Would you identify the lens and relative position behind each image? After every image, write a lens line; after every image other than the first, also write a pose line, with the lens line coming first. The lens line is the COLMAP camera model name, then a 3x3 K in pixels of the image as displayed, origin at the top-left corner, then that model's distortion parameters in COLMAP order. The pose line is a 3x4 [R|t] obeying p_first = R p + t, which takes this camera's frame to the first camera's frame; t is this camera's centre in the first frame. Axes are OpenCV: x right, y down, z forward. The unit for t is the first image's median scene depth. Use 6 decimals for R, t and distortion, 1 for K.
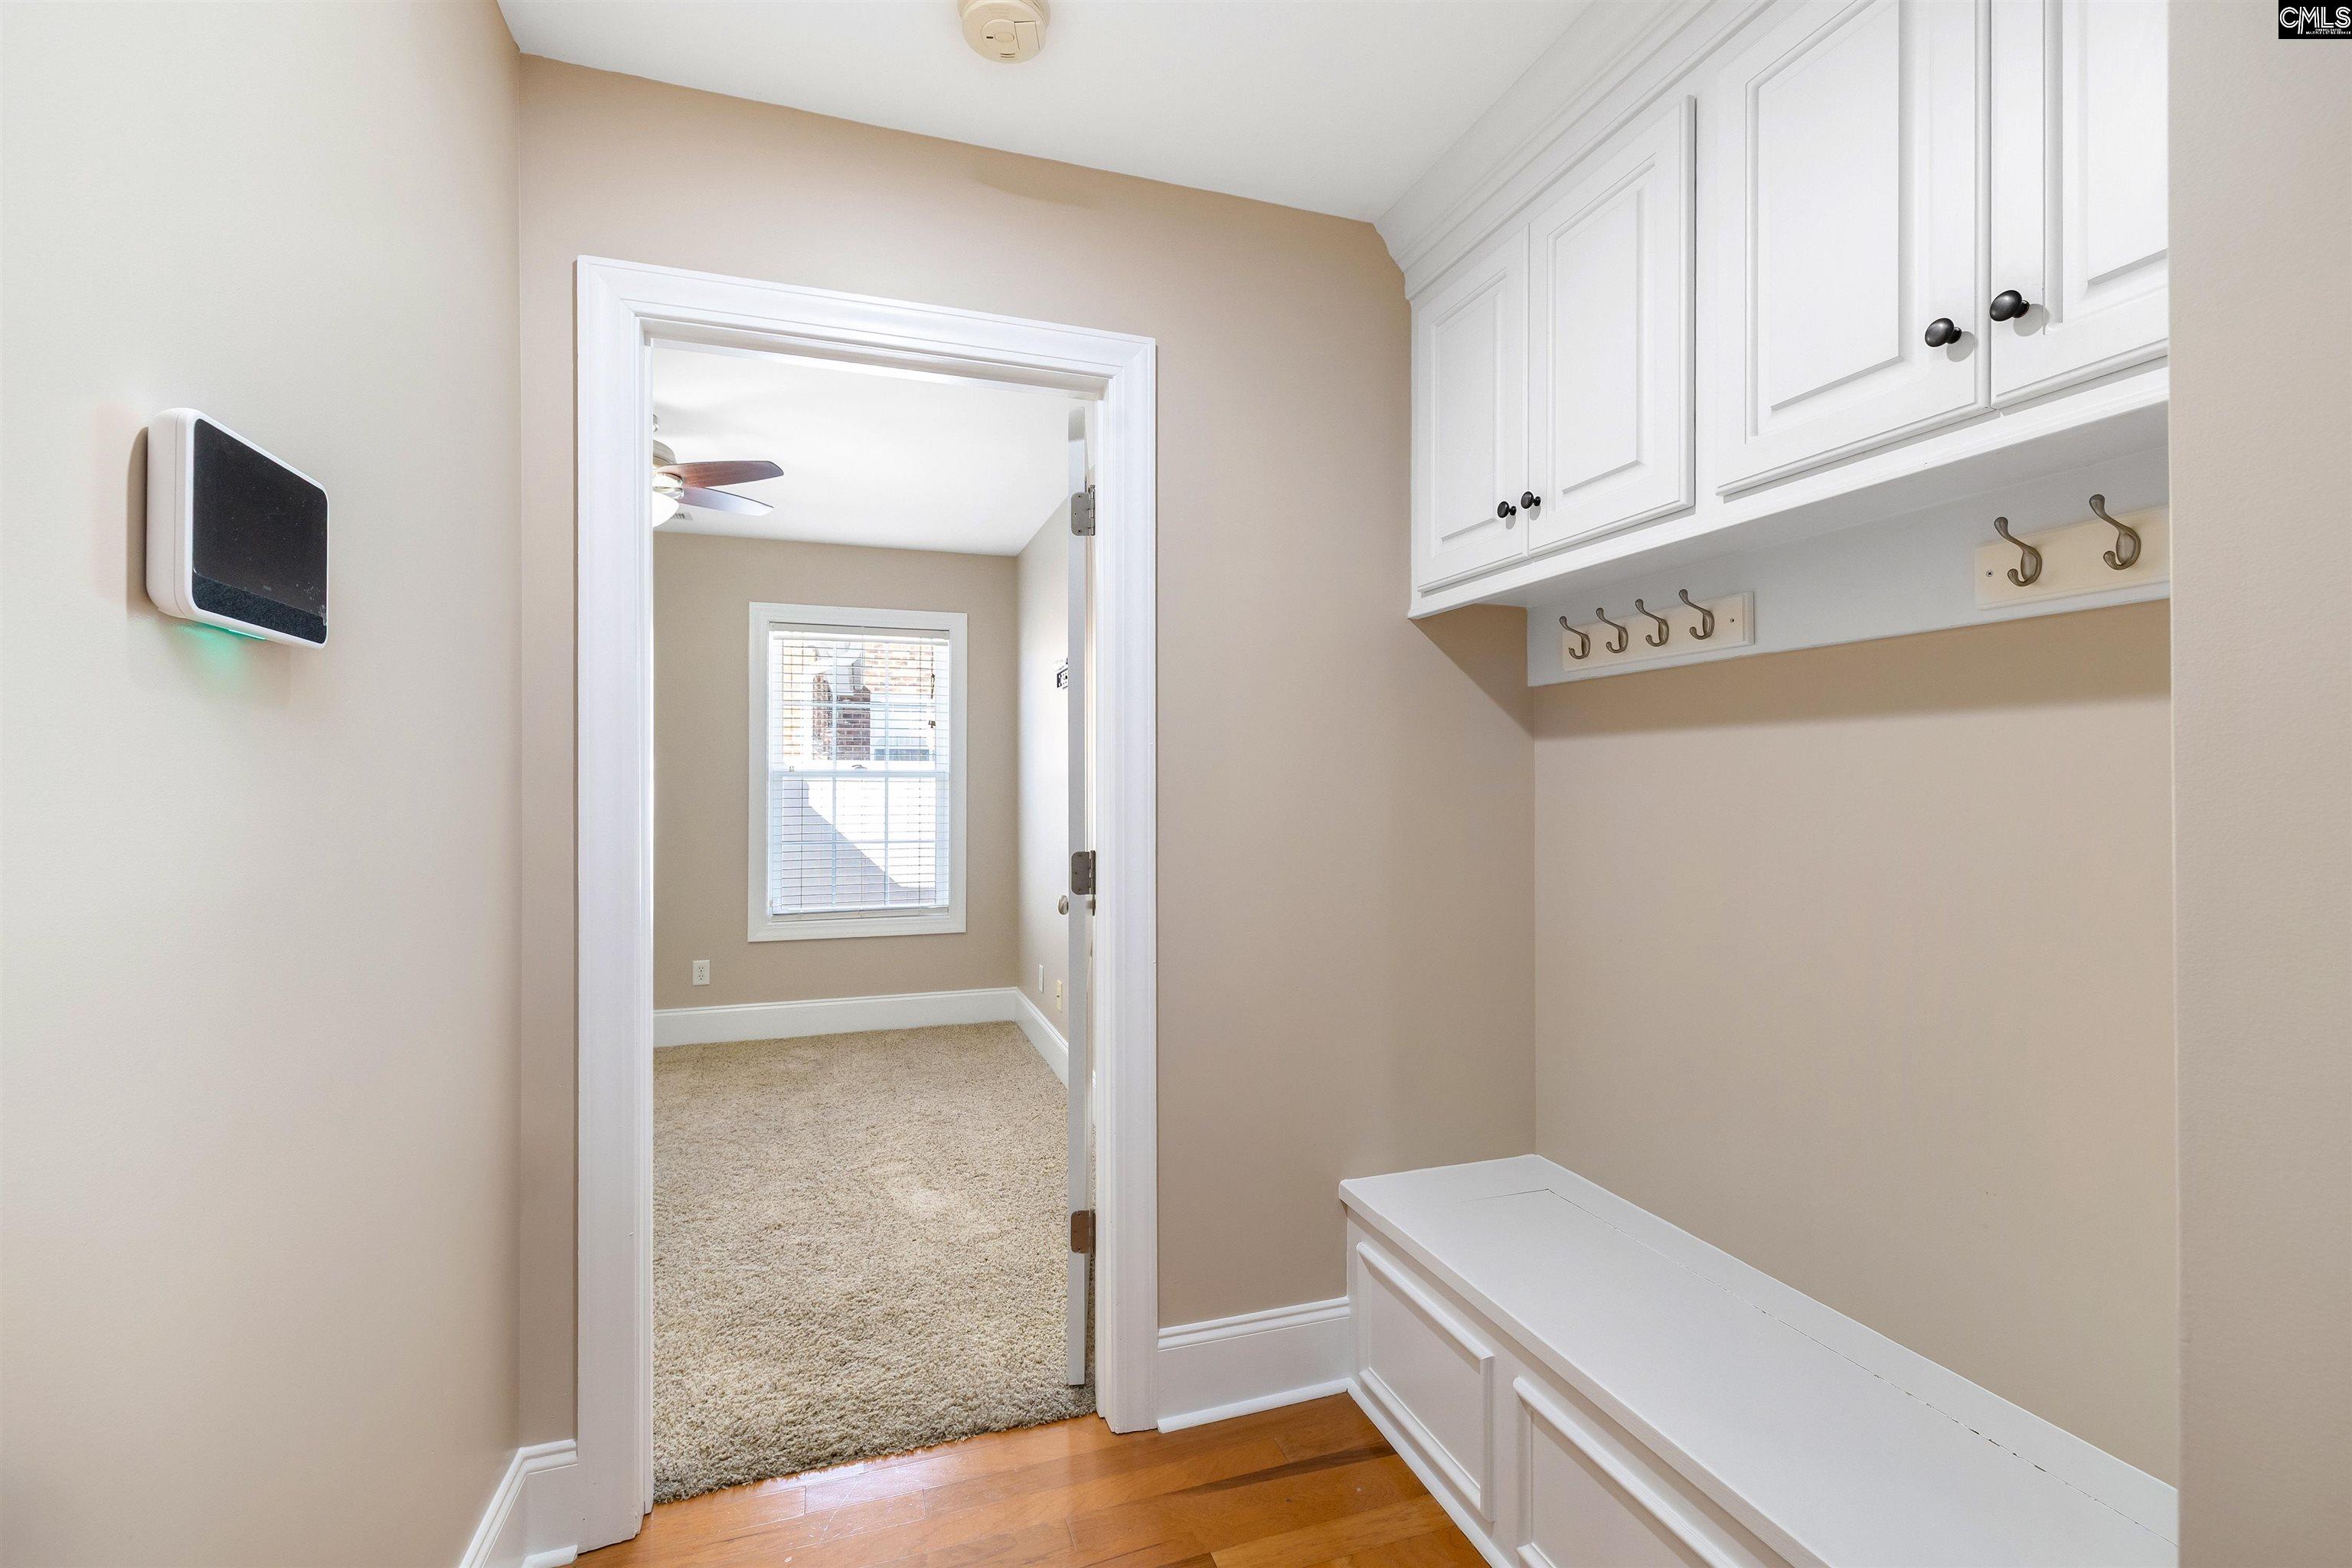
lens RADIAL K [[1028.1, 0, 1175.7], [0, 1028.1, 793.3], [0, 0, 1]] dist [-0.000846, -0.000149]
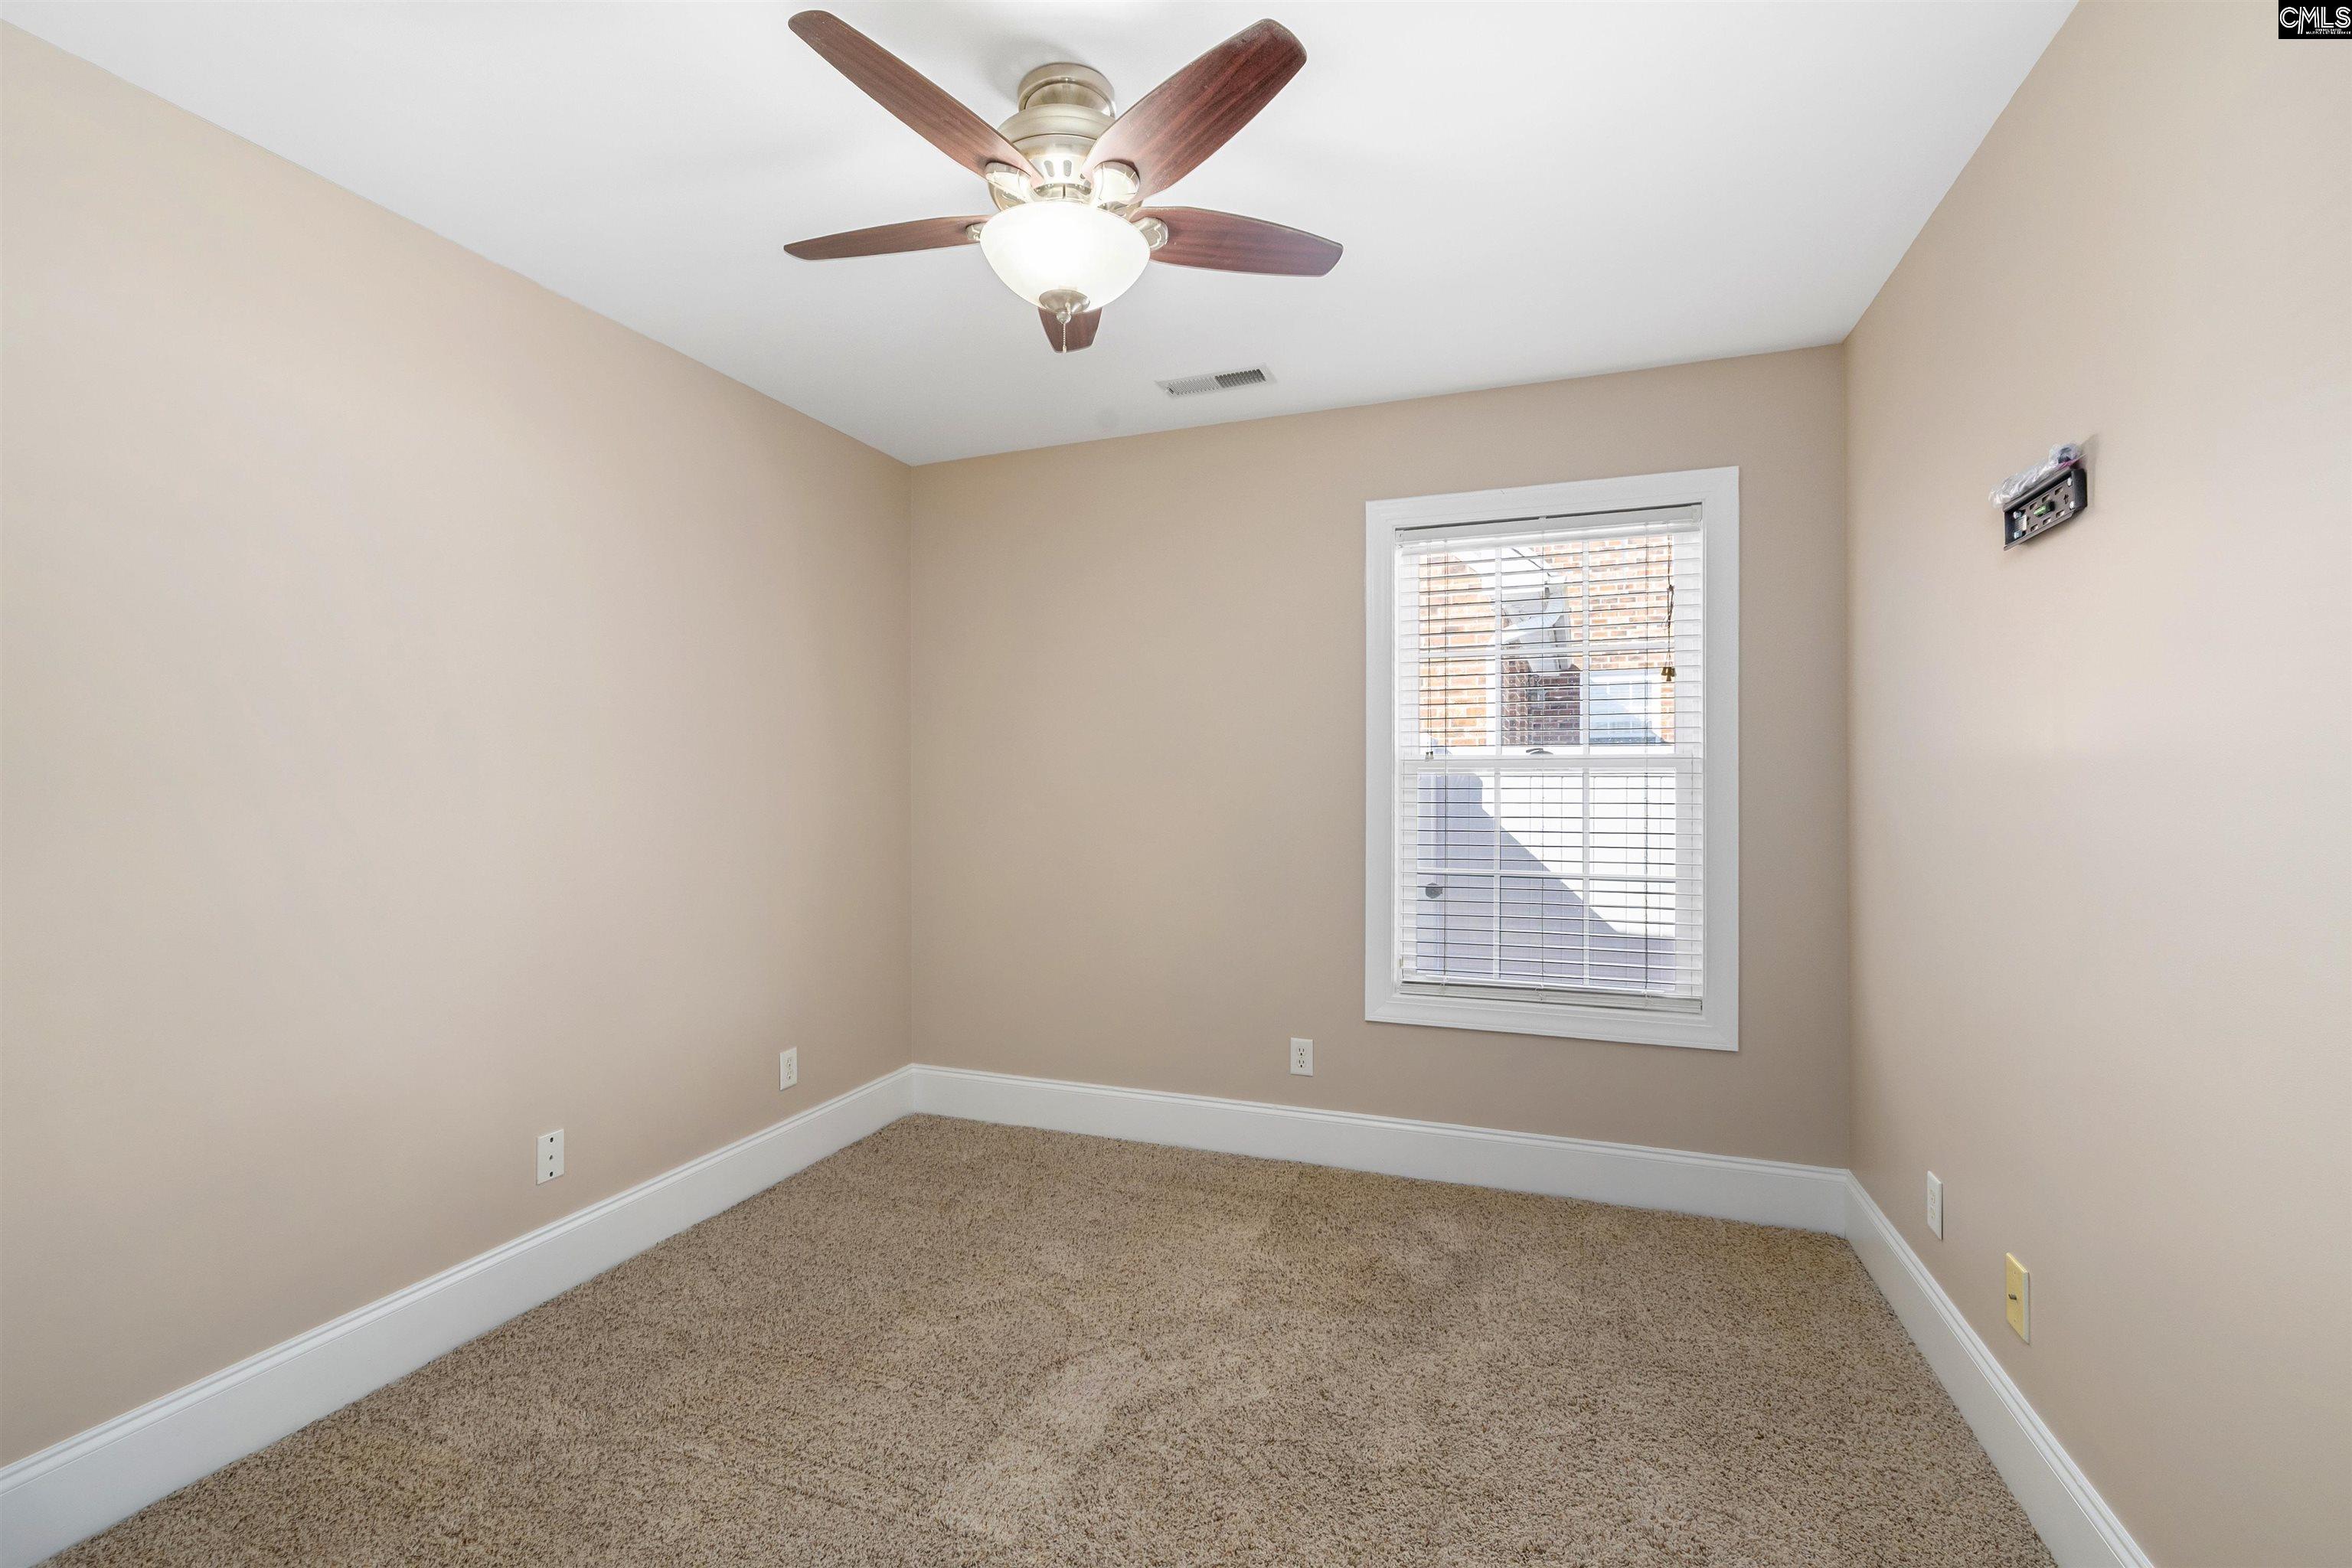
lens RADIAL K [[1013.8, 0, 1163.2], [0, 1013.8, 770.9], [0, 0, 1]] dist [0.001001, -0.000052]
pose [[0.774465, -0.006422, -0.632584, -0.102442], [-0.005081, 0.999853, -0.016371, -0.003402], [0.632596, 0.015893, 0.774319, 0.402006]]
